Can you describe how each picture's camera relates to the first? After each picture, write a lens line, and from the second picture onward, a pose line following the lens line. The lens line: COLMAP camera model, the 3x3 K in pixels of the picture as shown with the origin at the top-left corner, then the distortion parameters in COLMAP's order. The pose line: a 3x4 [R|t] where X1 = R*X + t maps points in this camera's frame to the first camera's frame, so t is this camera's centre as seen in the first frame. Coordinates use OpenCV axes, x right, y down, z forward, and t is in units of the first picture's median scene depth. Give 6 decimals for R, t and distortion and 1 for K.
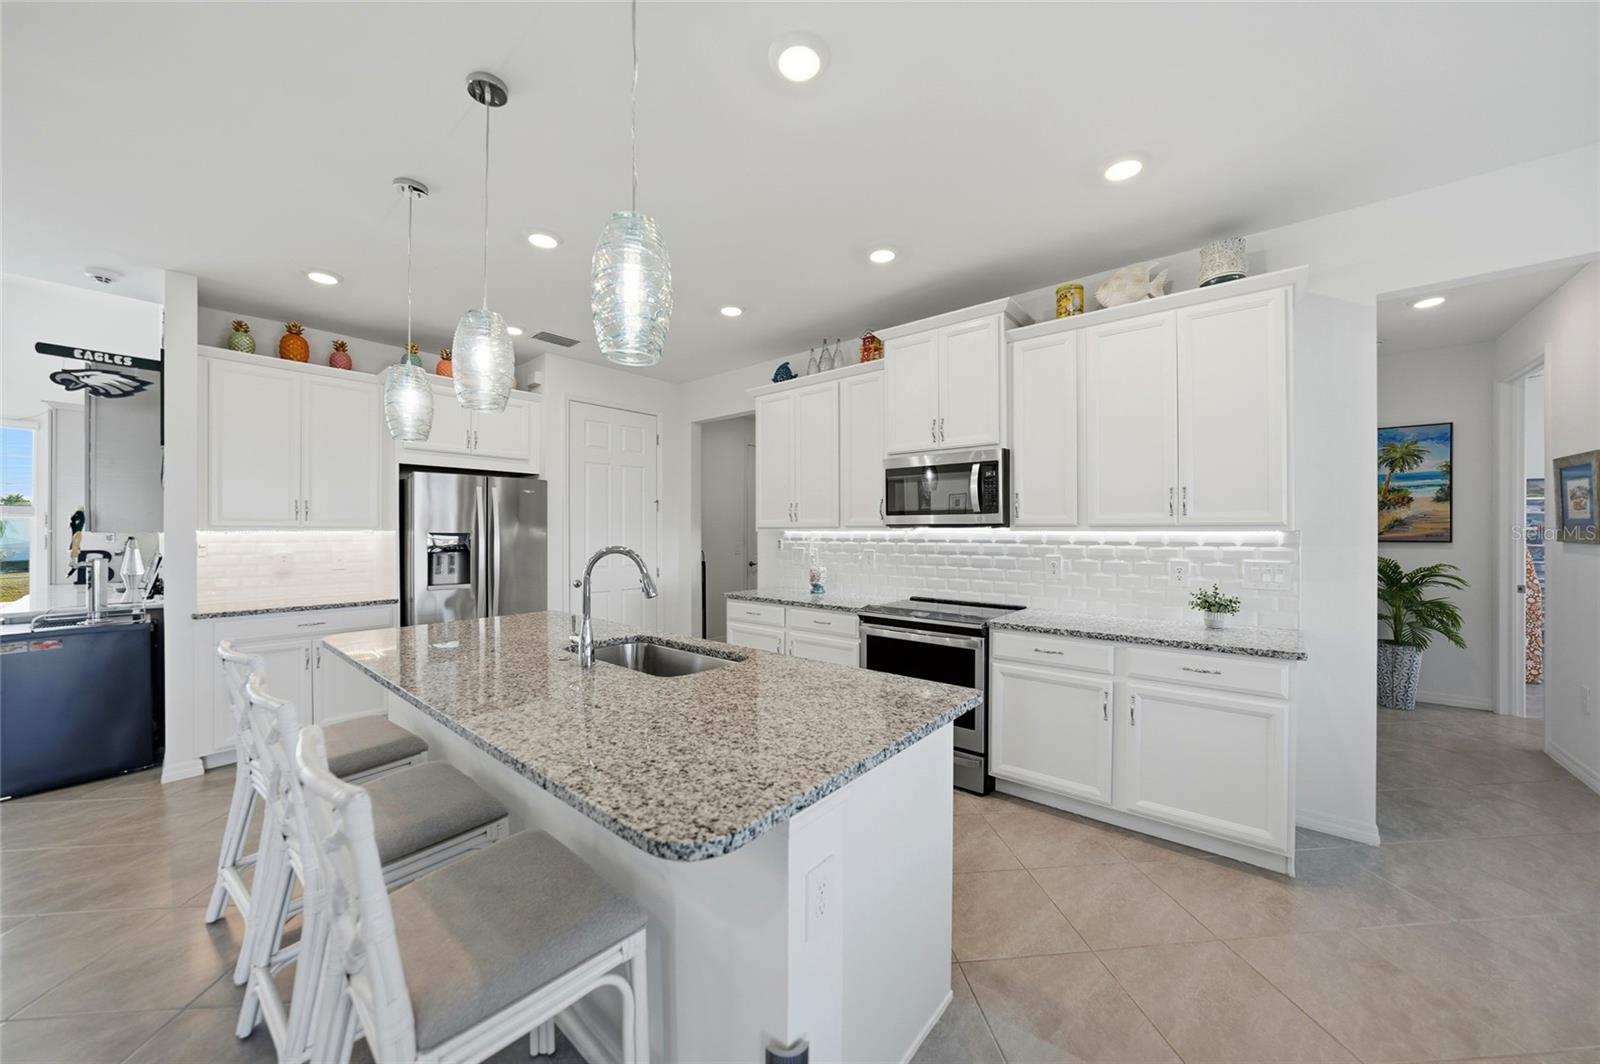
lens RADIAL K [[561.7, 0, 777.9], [0, 561.7, 529.9], [0, 0, 1]] dist [-0.015538, 0.003003]
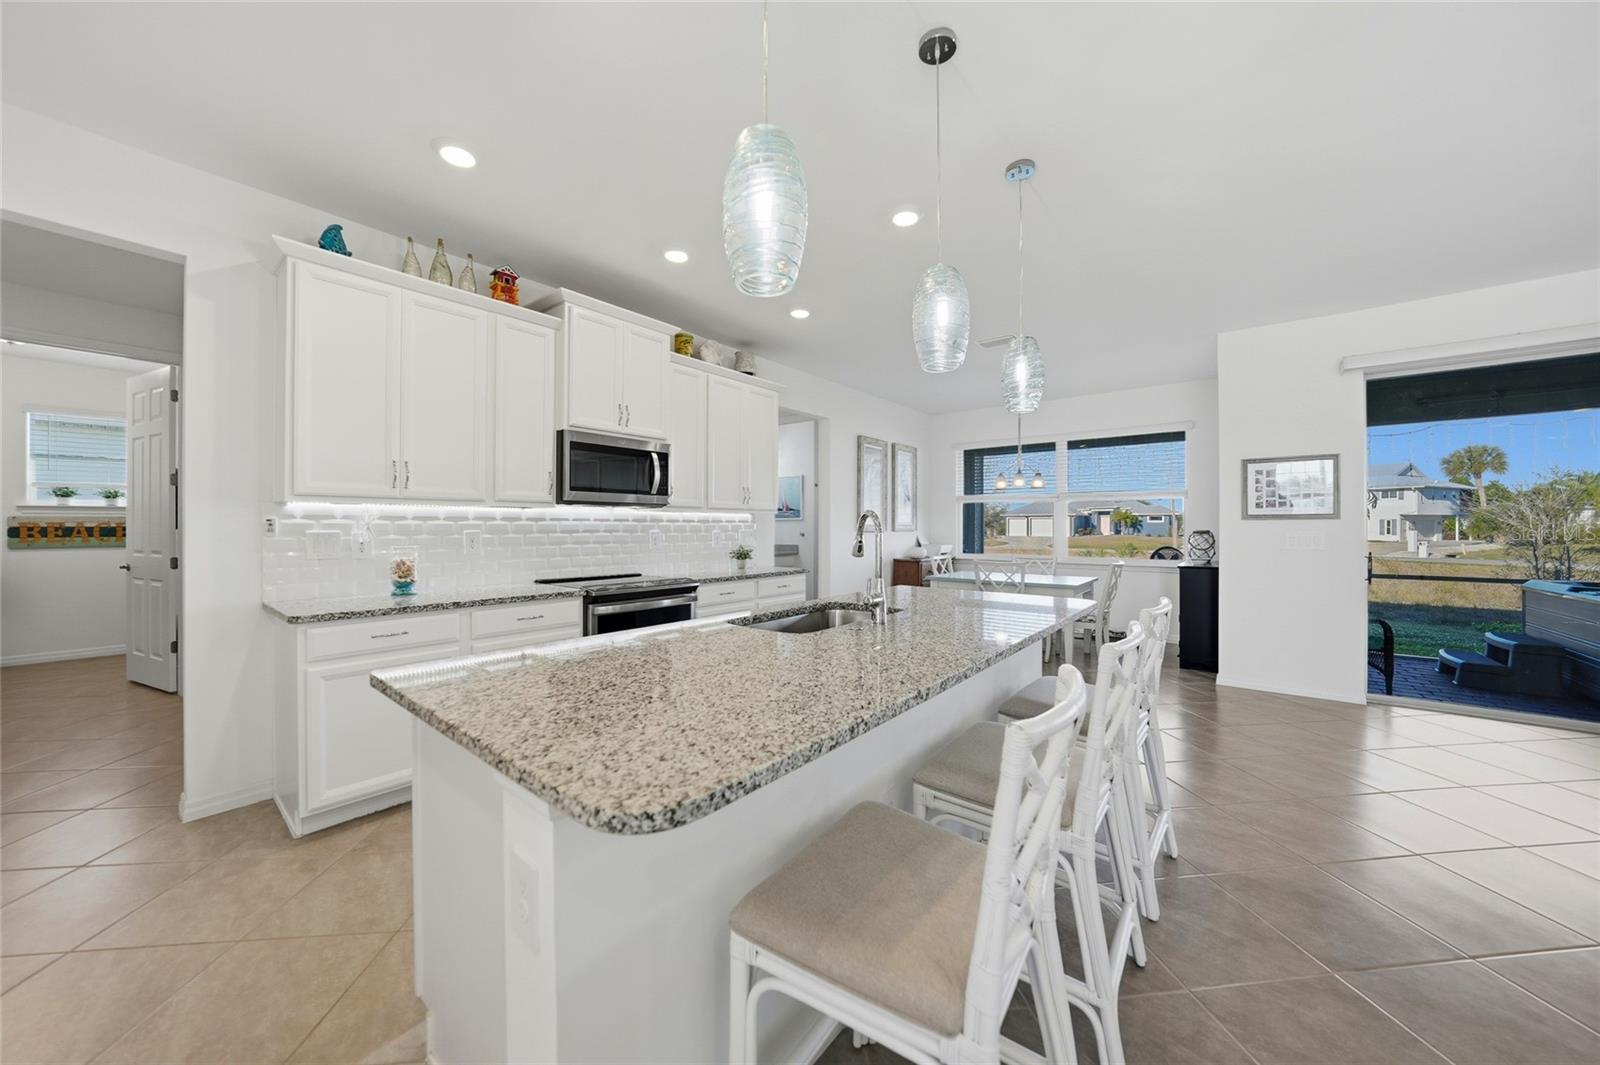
lens RADIAL K [[561.7, 0, 809.8], [0, 561.7, 525.0], [0, 0, 1]] dist [-0.015538, 0.003003]
pose [[-0.042561, 0.004992, 0.999081, -1.351640], [0.000474, 0.999988, -0.004977, 0.065810], [-0.999094, 0.000262, -0.042563, 1.154444]]
